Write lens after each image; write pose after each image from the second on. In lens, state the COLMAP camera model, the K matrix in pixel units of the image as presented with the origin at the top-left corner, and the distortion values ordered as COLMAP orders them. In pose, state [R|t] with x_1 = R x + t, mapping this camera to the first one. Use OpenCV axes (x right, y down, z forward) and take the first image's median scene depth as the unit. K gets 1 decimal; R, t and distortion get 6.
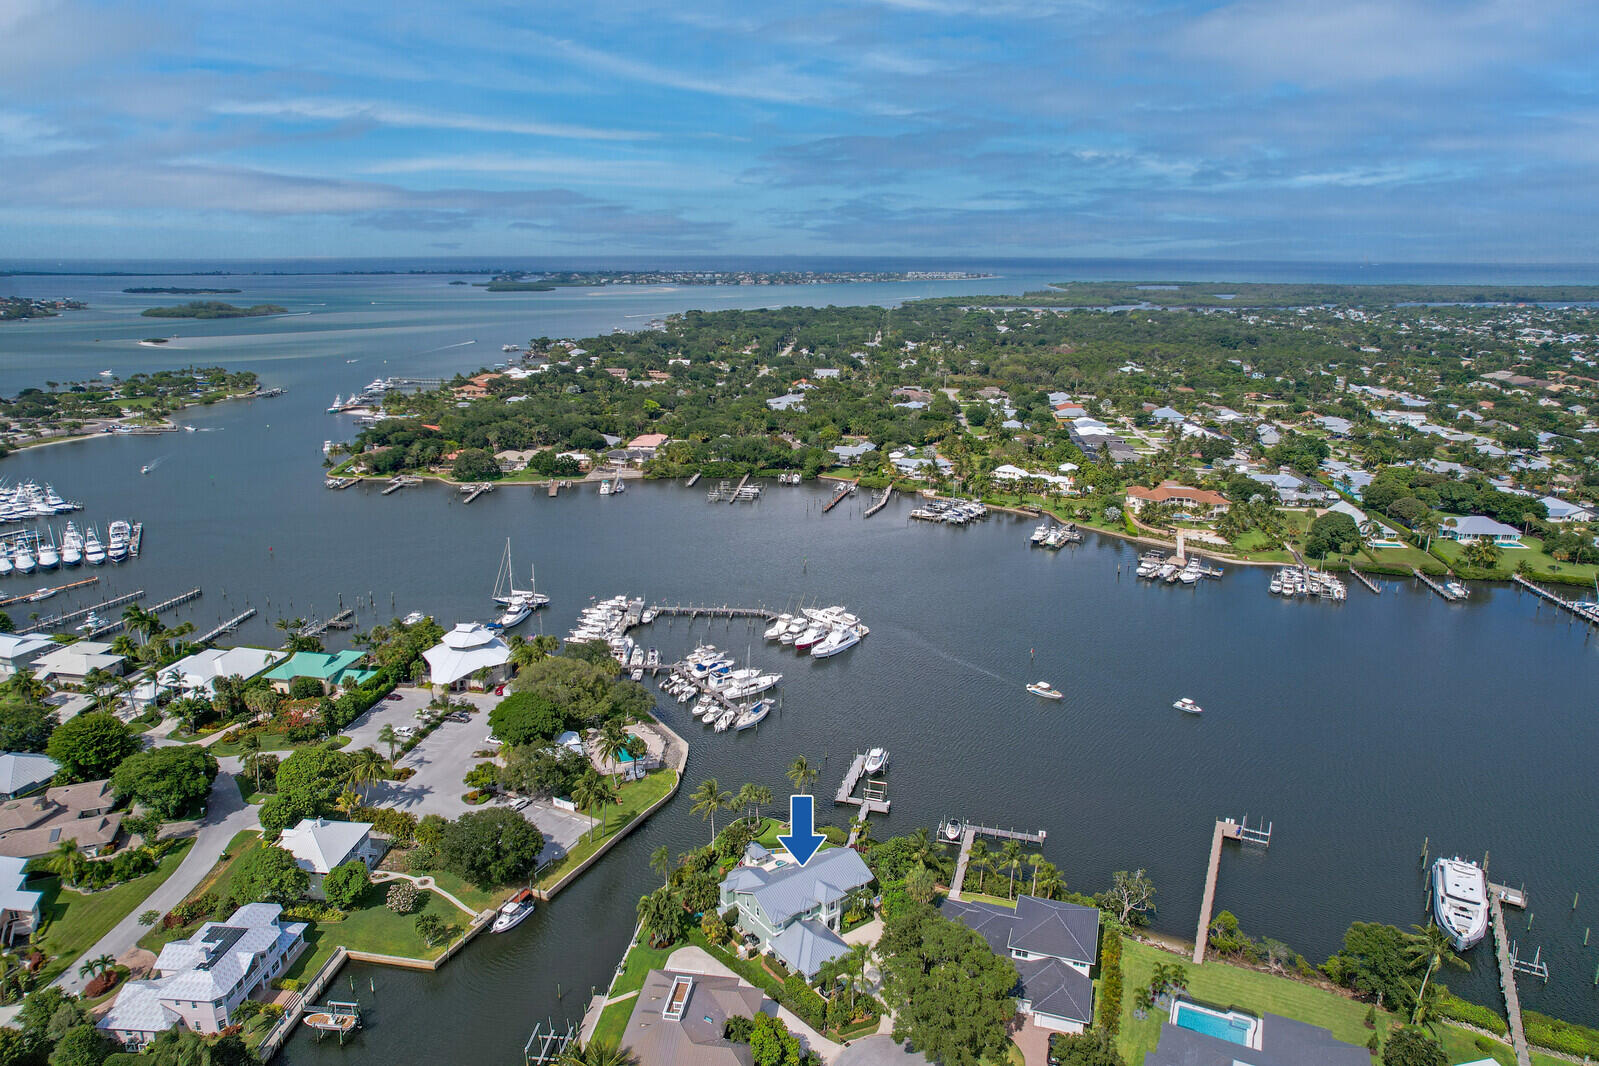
lens RADIAL K [[1023.1, 0, 799.5], [0, 1023.1, 533.0], [0, 0, 1]] dist [-0.054046, 0.036431]
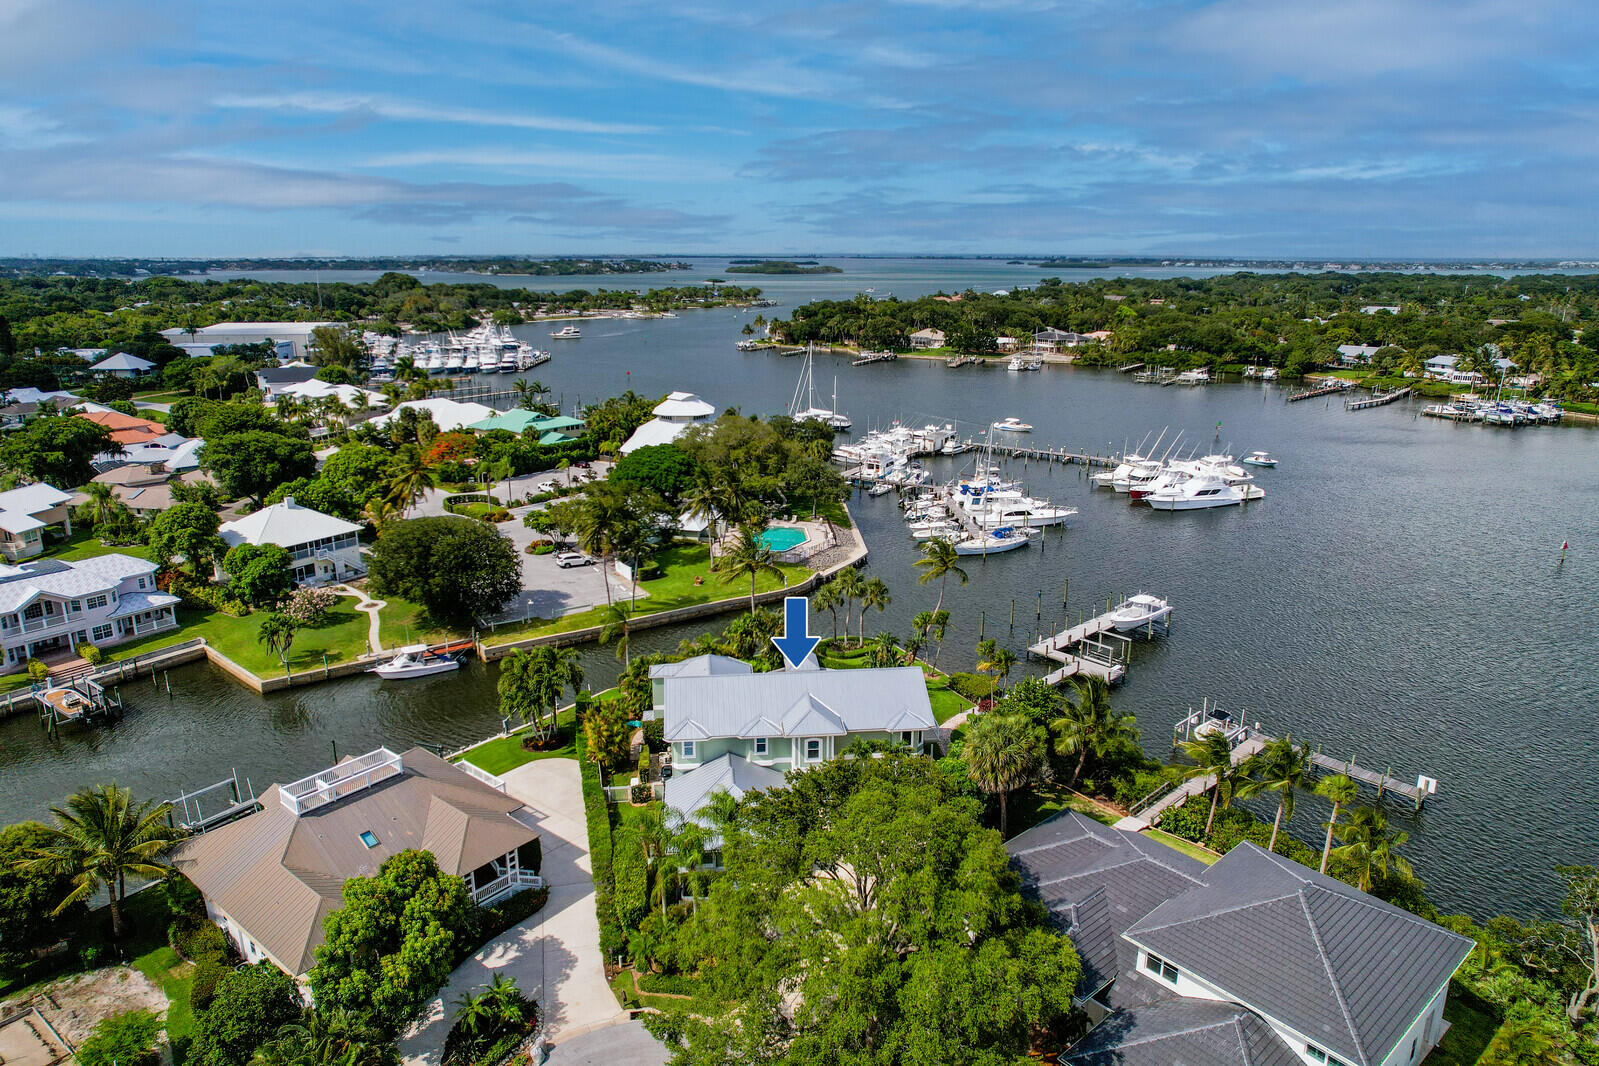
lens RADIAL K [[1016.9, 0, 799.5], [0, 1016.9, 533.0], [0, 0, 1]] dist [-0.058483, 0.034819]
pose [[0.857738, 0.134606, -0.496153, 0.130132], [-0.135899, 0.990150, 0.033690, 0.133595], [0.495800, 0.038530, 0.867581, 0.310453]]
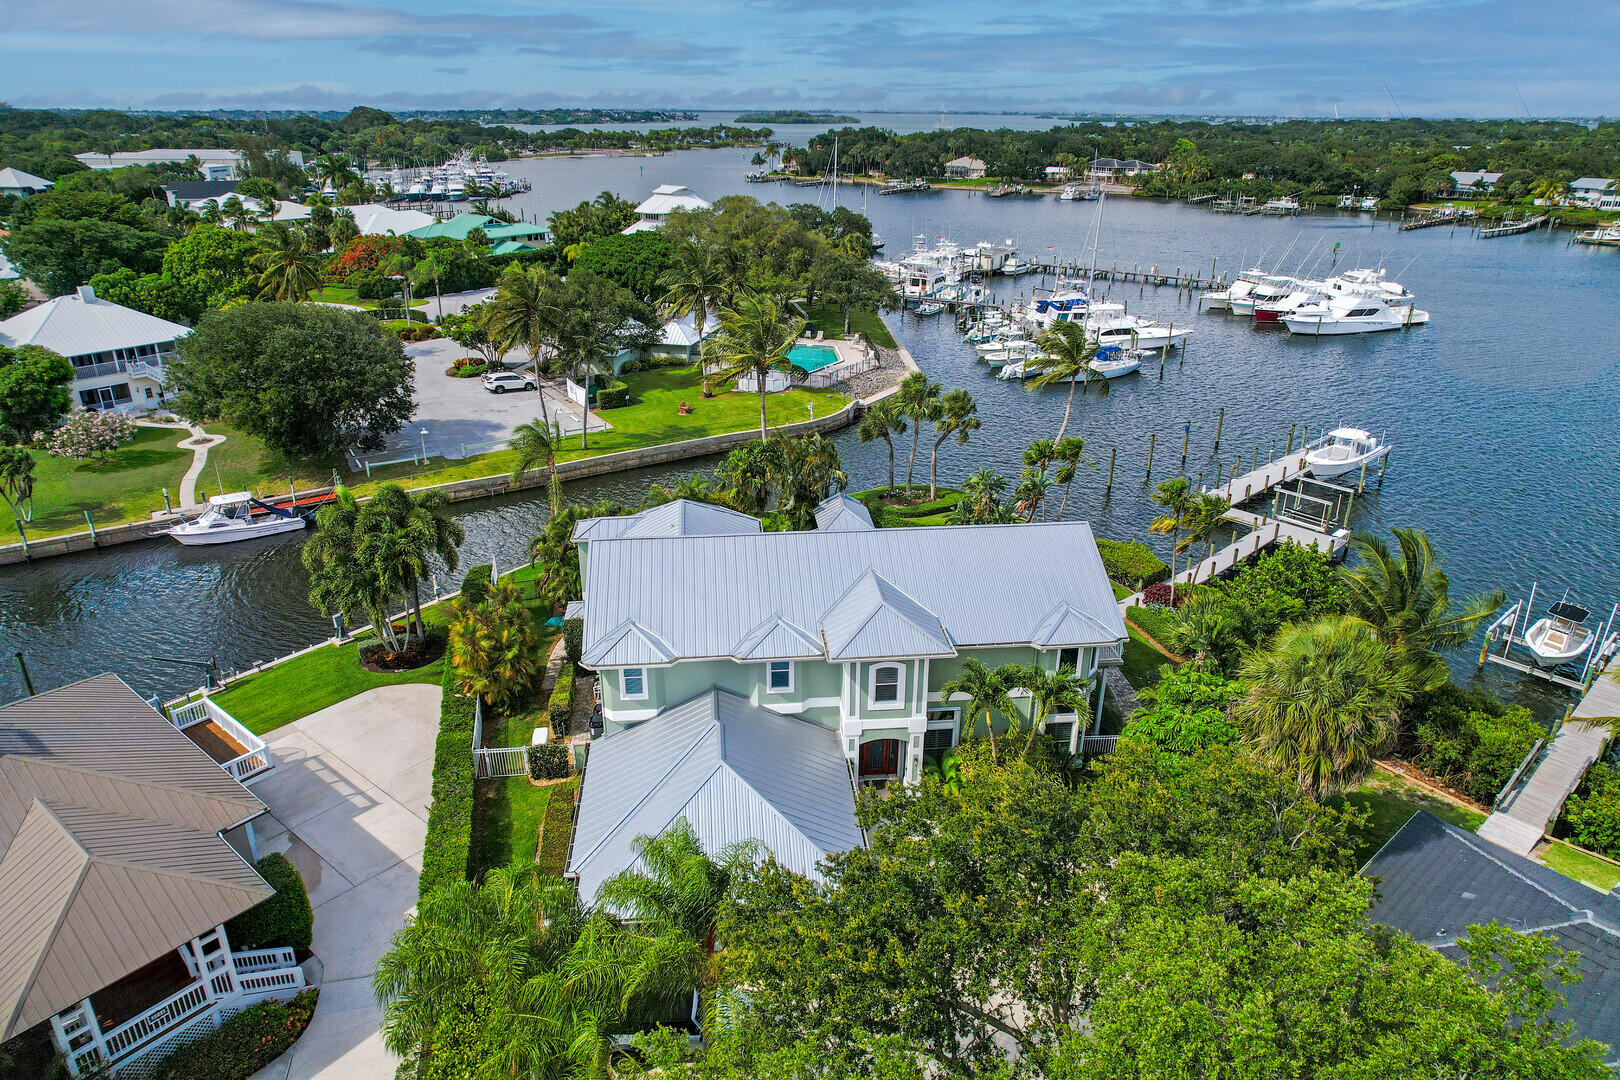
lens RADIAL K [[1030.2, 0, 810.0], [0, 1030.2, 540.0], [0, 0, 1]] dist [-0.058483, 0.034819]
pose [[0.856246, 0.200138, -0.476222, 0.064423], [-0.139743, 0.977265, 0.159450, 0.158639], [0.497307, -0.069980, 0.864748, 0.419496]]
